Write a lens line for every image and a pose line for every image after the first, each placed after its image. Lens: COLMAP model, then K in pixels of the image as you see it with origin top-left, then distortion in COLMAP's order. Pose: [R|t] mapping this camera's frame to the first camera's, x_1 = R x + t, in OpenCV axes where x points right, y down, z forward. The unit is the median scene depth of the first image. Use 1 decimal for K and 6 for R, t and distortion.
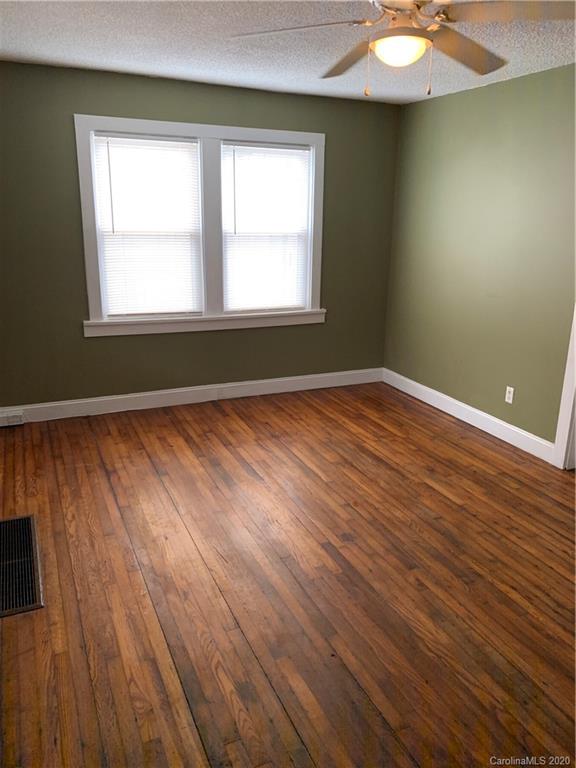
lens RADIAL K [[587.2, 0, 288.0], [0, 587.2, 384.0], [0, 0, 1]] dist [-0.003123, -0.002677]
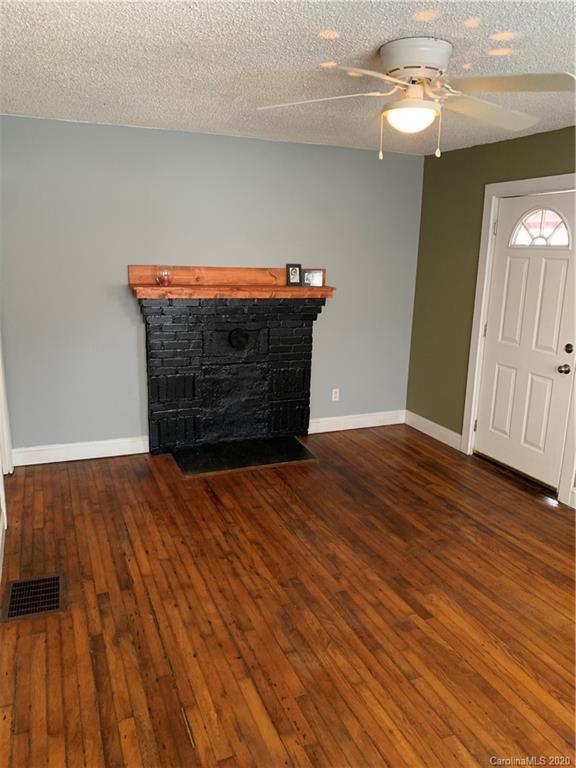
lens RADIAL K [[587.2, 0, 288.0], [0, 587.2, 384.0], [0, 0, 1]] dist [-0.003123, -0.002677]
pose [[-0.998585, -0.045670, 0.027231, 0.279129], [-0.025678, 0.862651, 0.505147, -0.516076], [-0.046561, 0.503733, -0.862604, 1.636361]]
